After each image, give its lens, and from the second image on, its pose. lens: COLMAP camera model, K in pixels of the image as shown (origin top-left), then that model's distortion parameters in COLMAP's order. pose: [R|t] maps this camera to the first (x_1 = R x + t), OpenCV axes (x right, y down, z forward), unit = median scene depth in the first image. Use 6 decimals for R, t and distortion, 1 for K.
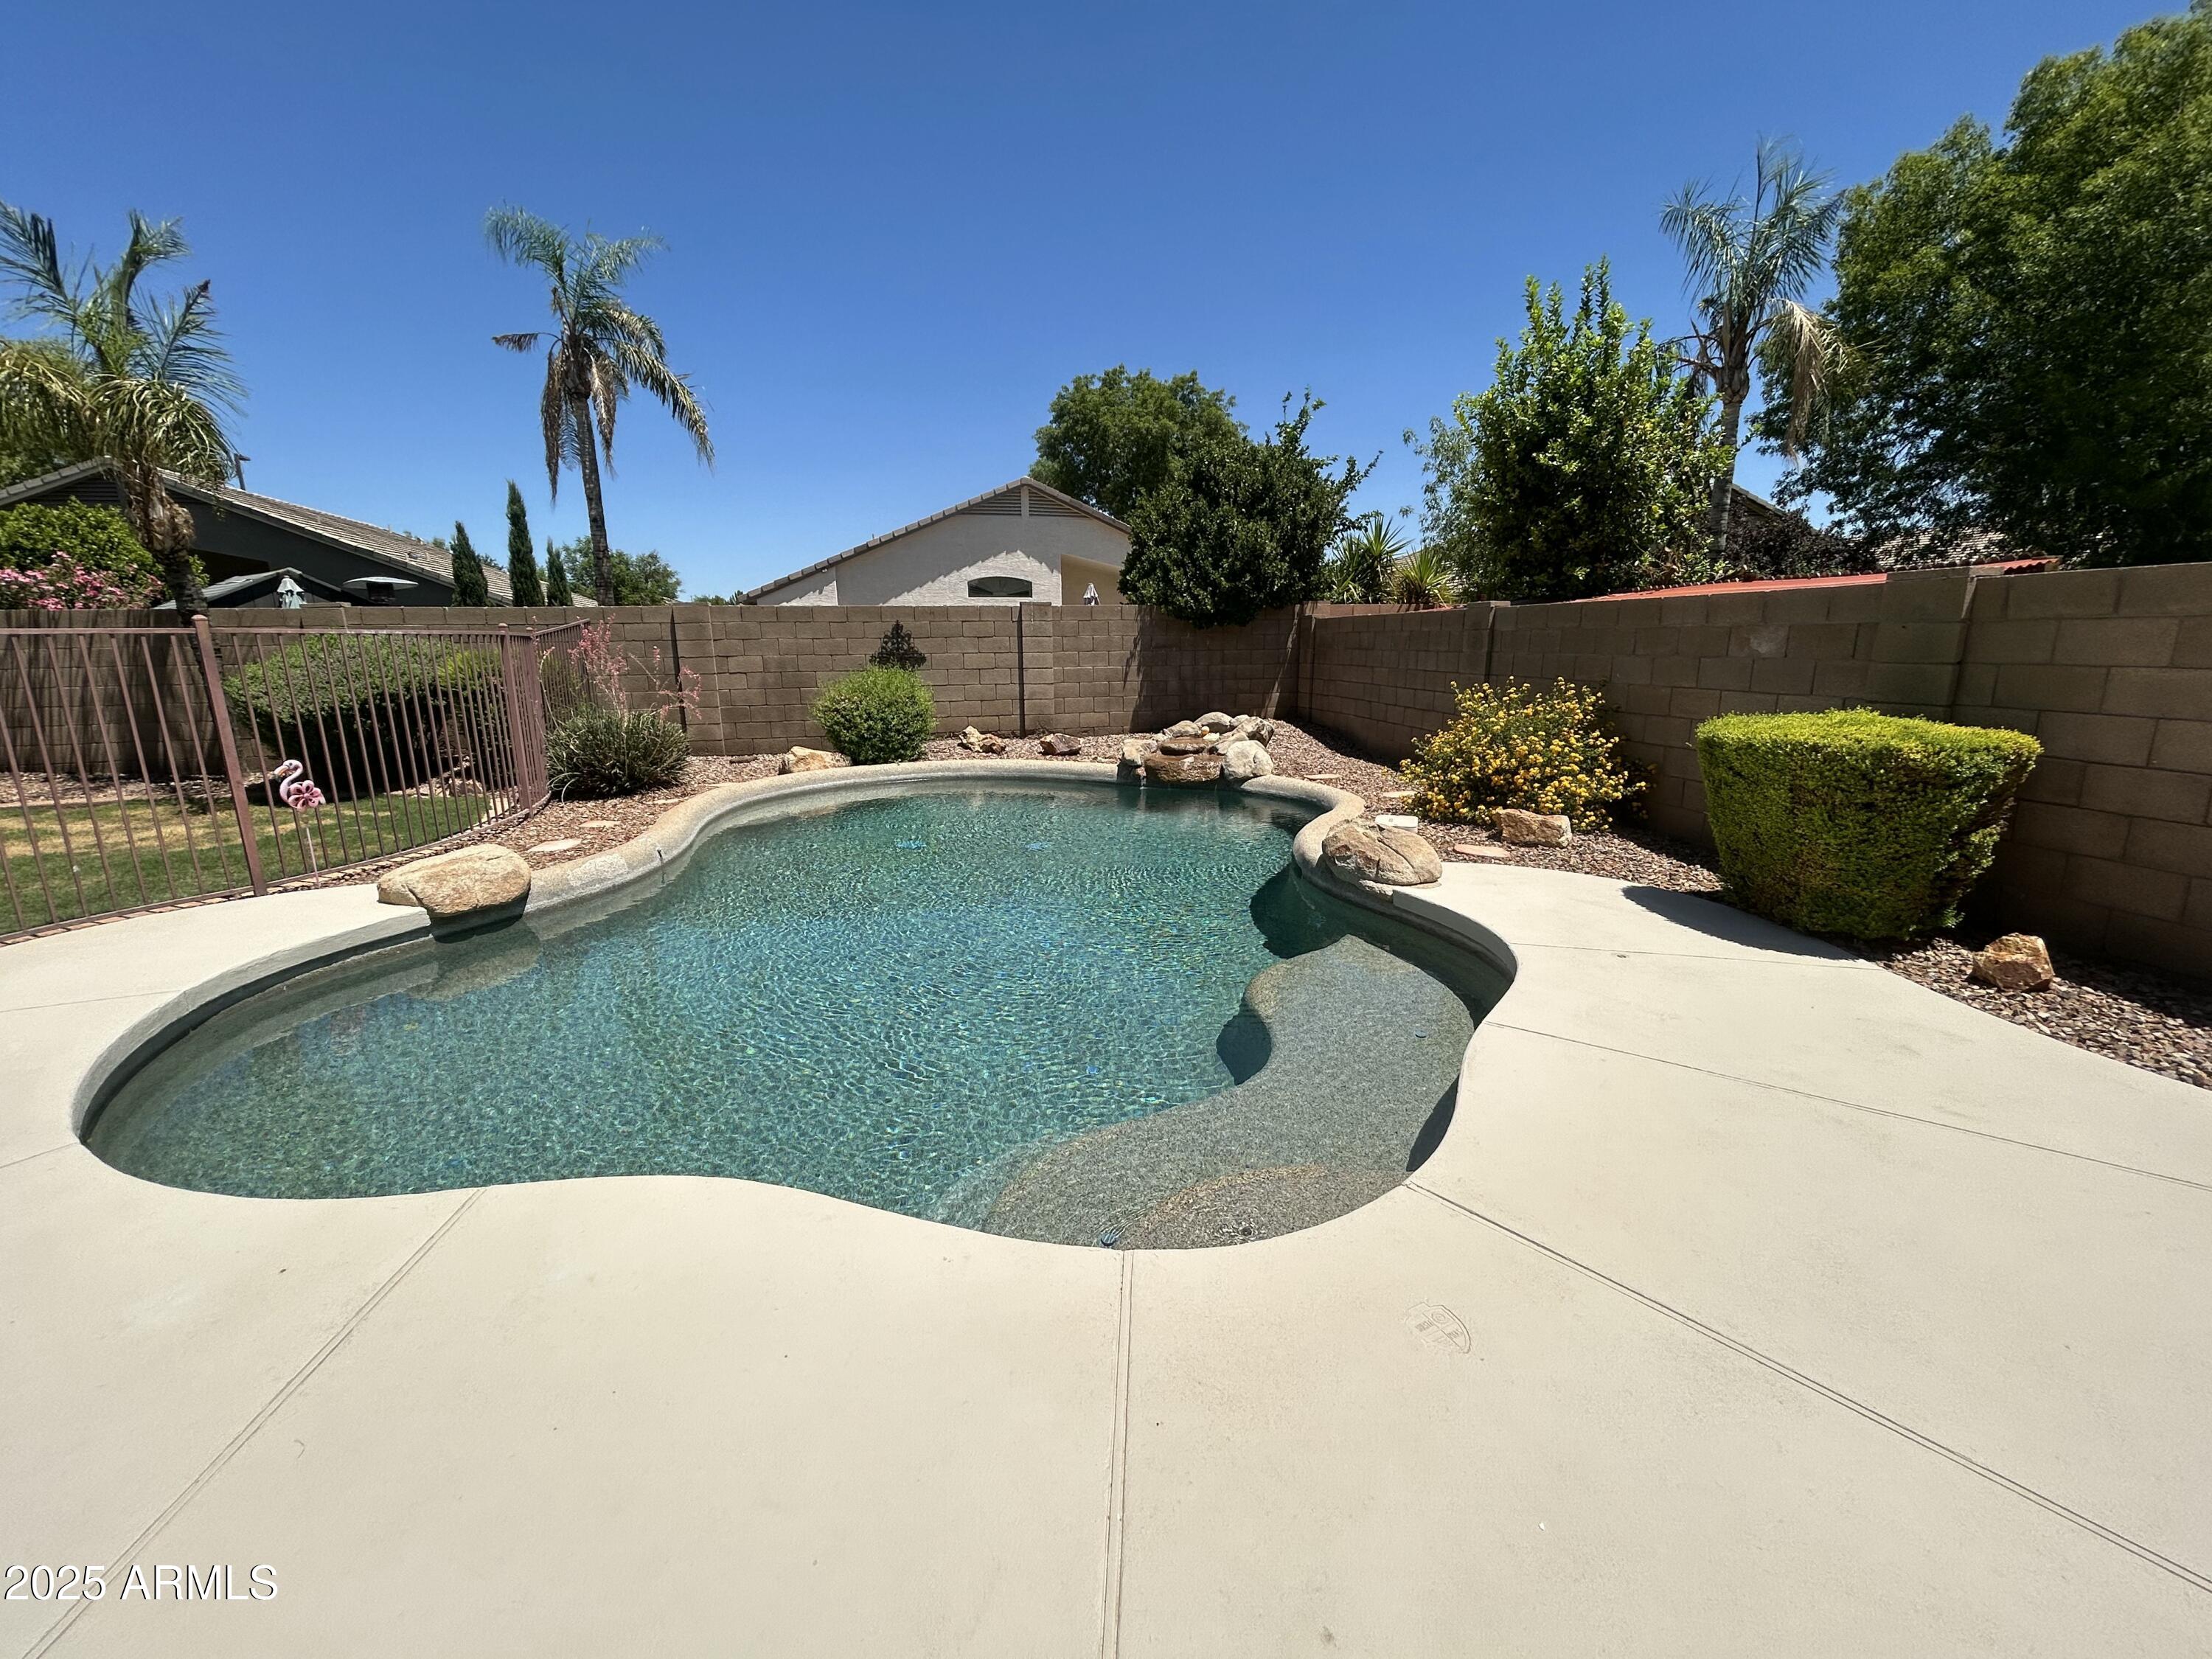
lens RADIAL K [[901.9, 0, 1108.3], [0, 901.9, 824.9], [0, 0, 1]] dist [0.000163, 0.001661]
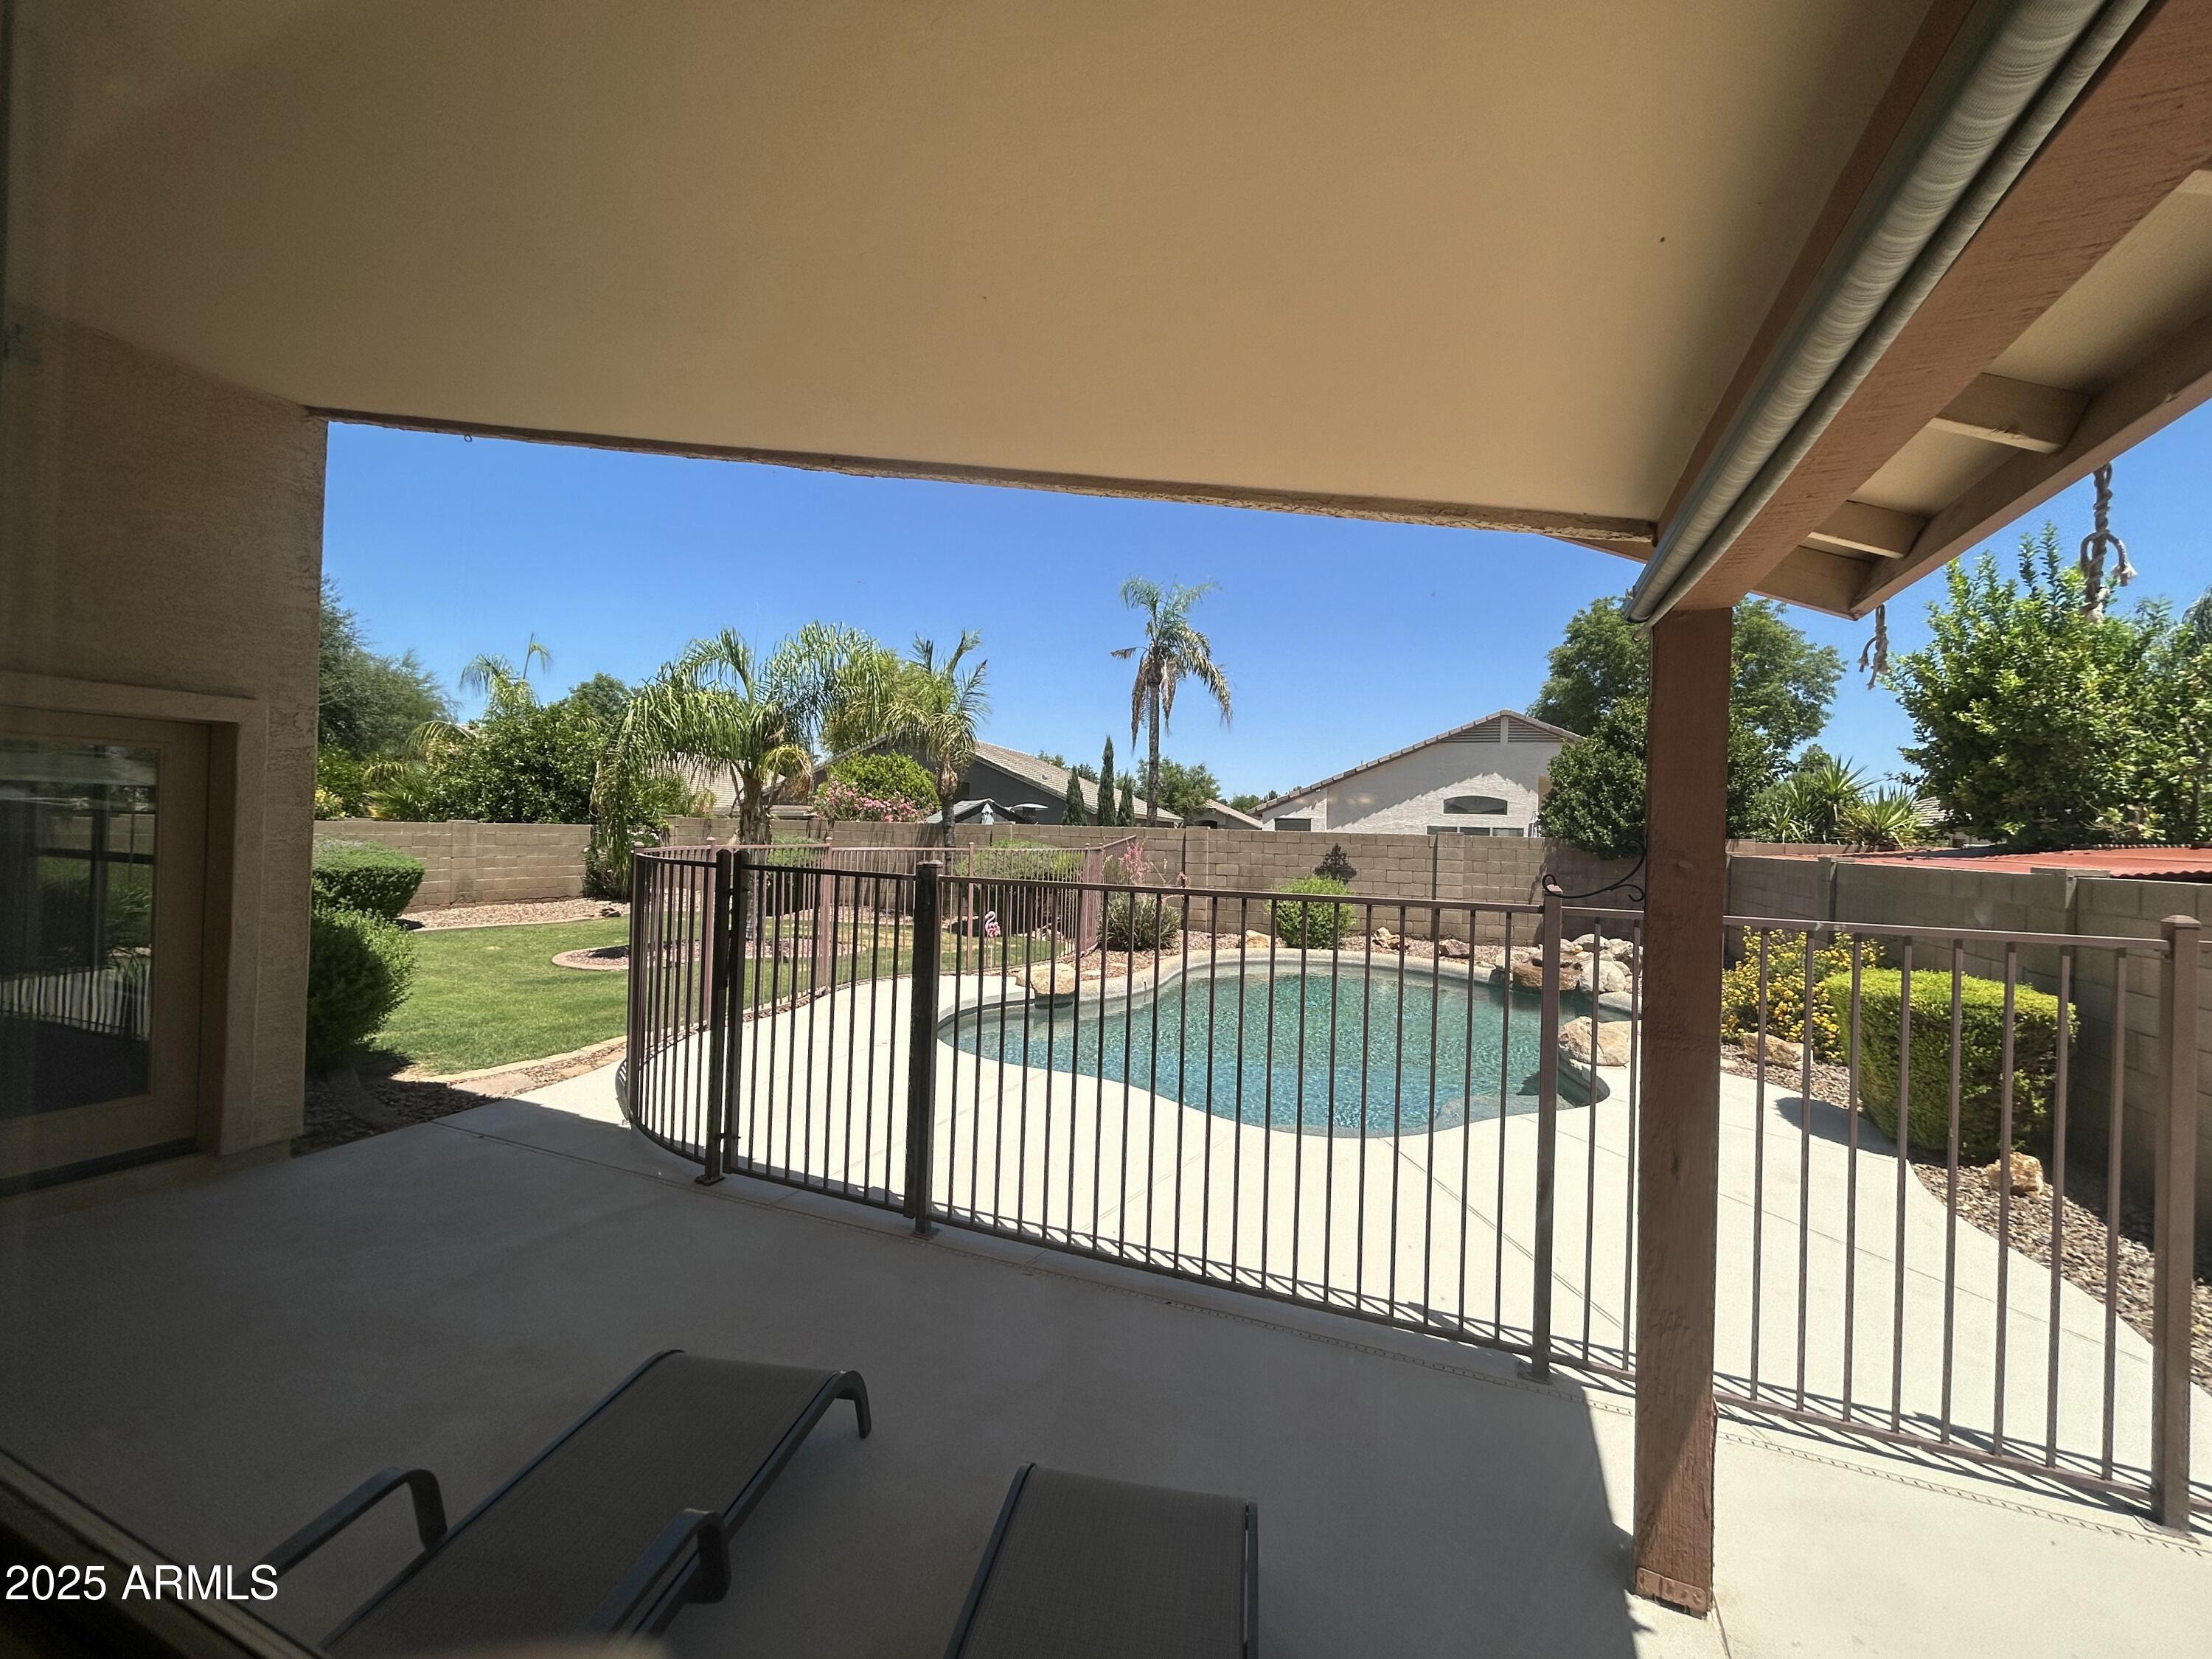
lens RADIAL K [[901.9, 0, 1105.6], [0, 901.9, 828.7], [0, 0, 1]] dist [0.000163, 0.001661]
pose [[0.844916, 0.032797, -0.533892, 0.184564], [-0.143421, 0.975461, -0.167049, 0.022913], [0.515312, 0.217714, 0.828887, -0.277863]]
